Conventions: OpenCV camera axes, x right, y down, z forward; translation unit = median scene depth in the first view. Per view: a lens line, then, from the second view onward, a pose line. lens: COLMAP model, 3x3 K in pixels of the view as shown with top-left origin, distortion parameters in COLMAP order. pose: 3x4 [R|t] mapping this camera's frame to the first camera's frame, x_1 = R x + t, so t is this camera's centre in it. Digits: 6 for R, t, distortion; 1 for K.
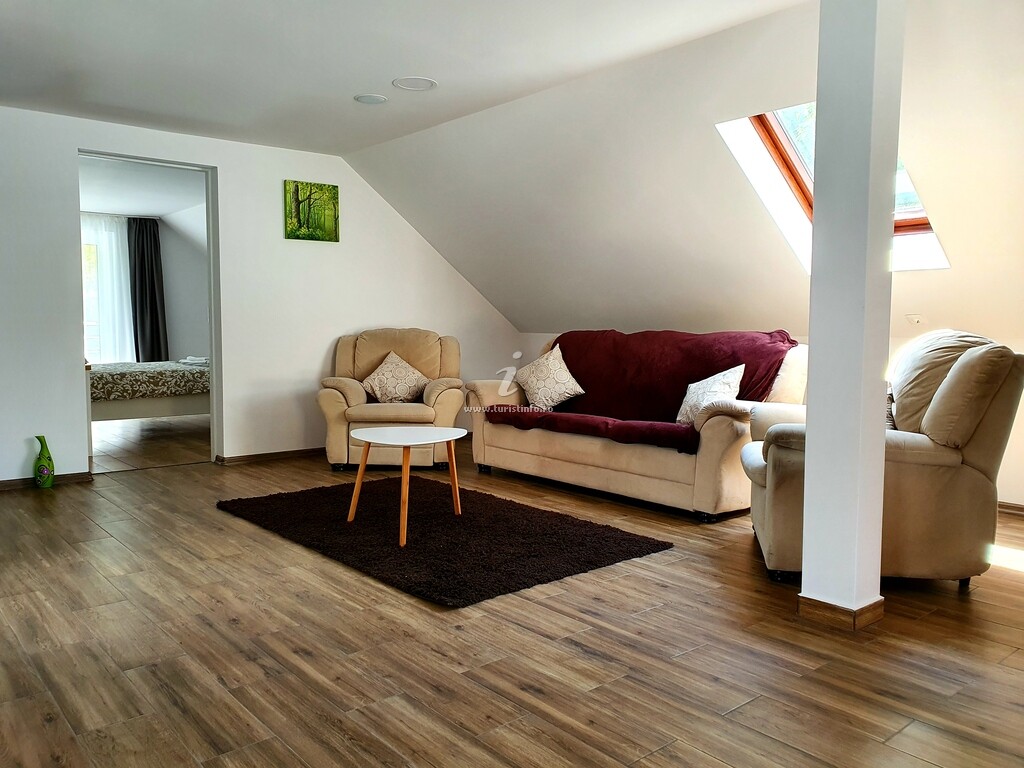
lens RADIAL K [[787.7, 0, 504.6], [0, 787.7, 390.3], [0, 0, 1]] dist [0.054372, -0.057646]
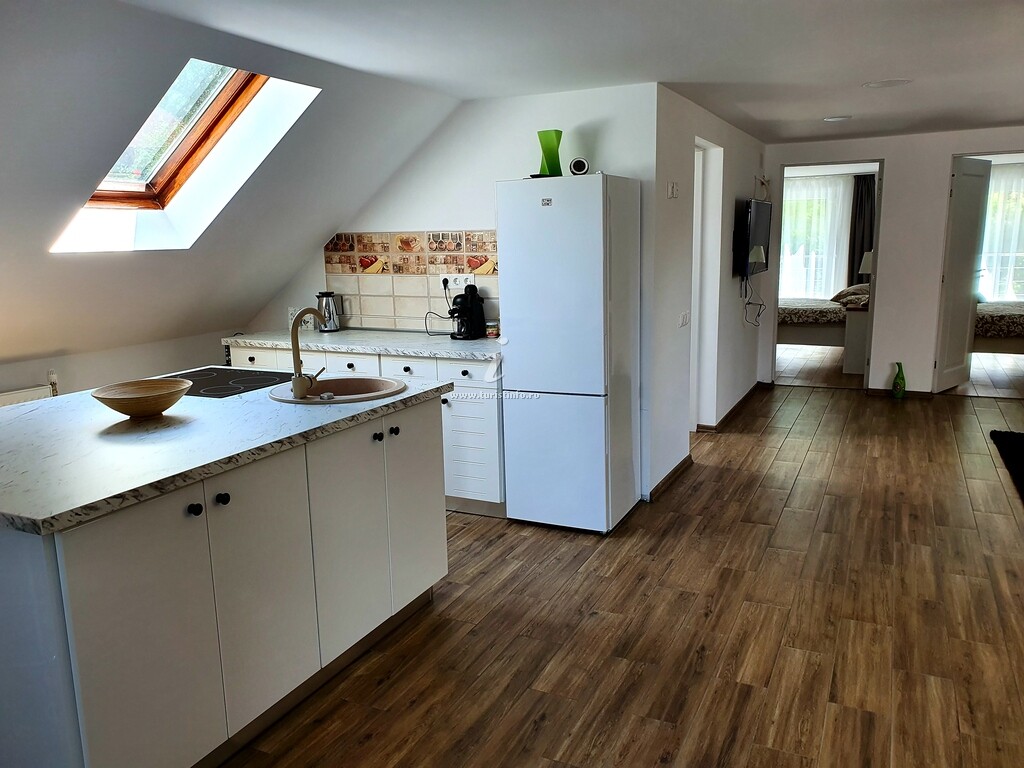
lens RADIAL K [[787.7, 0, 504.6], [0, 787.7, 390.3], [0, 0, 1]] dist [0.054372, -0.057646]
pose [[0.405219, 0.158729, -0.900335, 0.356798], [-0.051786, 0.987216, 0.150738, -0.059810], [0.912752, -0.014458, 0.408258, -0.198587]]
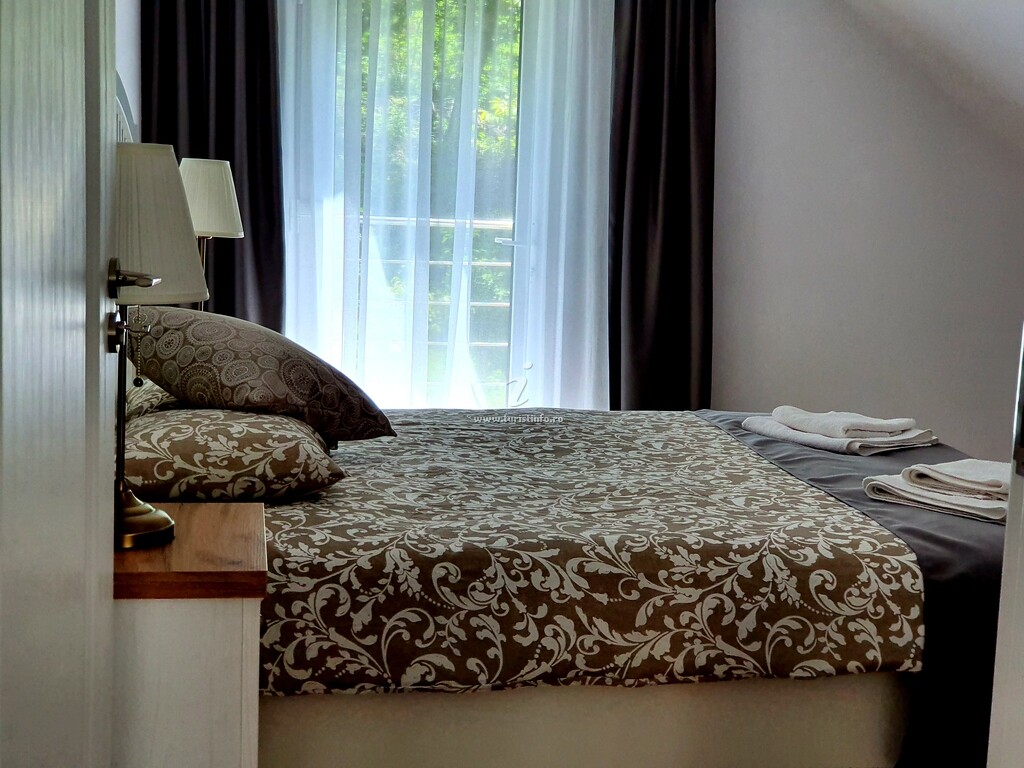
lens RADIAL K [[1540.6, 0, 512.0], [0, 1540.6, 384.0], [0, 0, 1]] dist [0.007711, 0.006598]
pose [[0.854337, 0.084668, -0.512776, -0.315064], [-0.072846, 0.996409, 0.043156, -0.091857], [0.514589, 0.000484, 0.857437, 0.764373]]
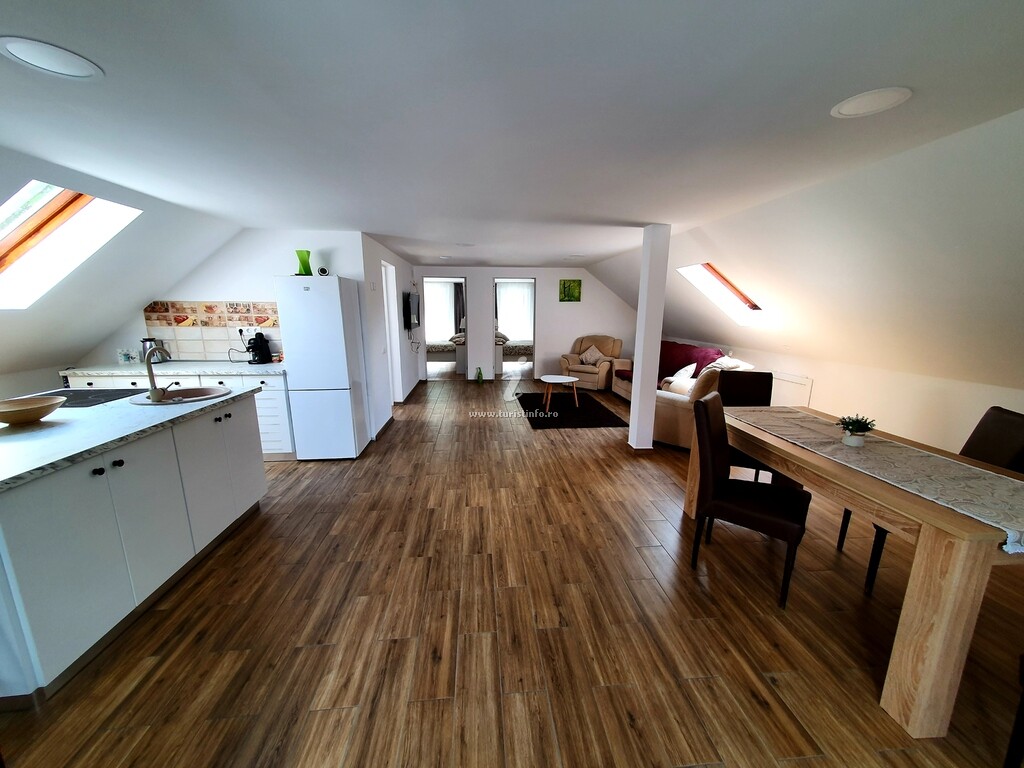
lens RADIAL K [[404.5, 0, 512.0], [0, 404.5, 384.0], [0, 0, 1]] dist [-0.010124, -0.000094]
pose [[0.820984, 0.106993, -0.560837, 0.390291], [-0.052147, 0.992231, 0.112957, -0.056898], [0.568565, -0.063490, 0.820185, -0.246742]]
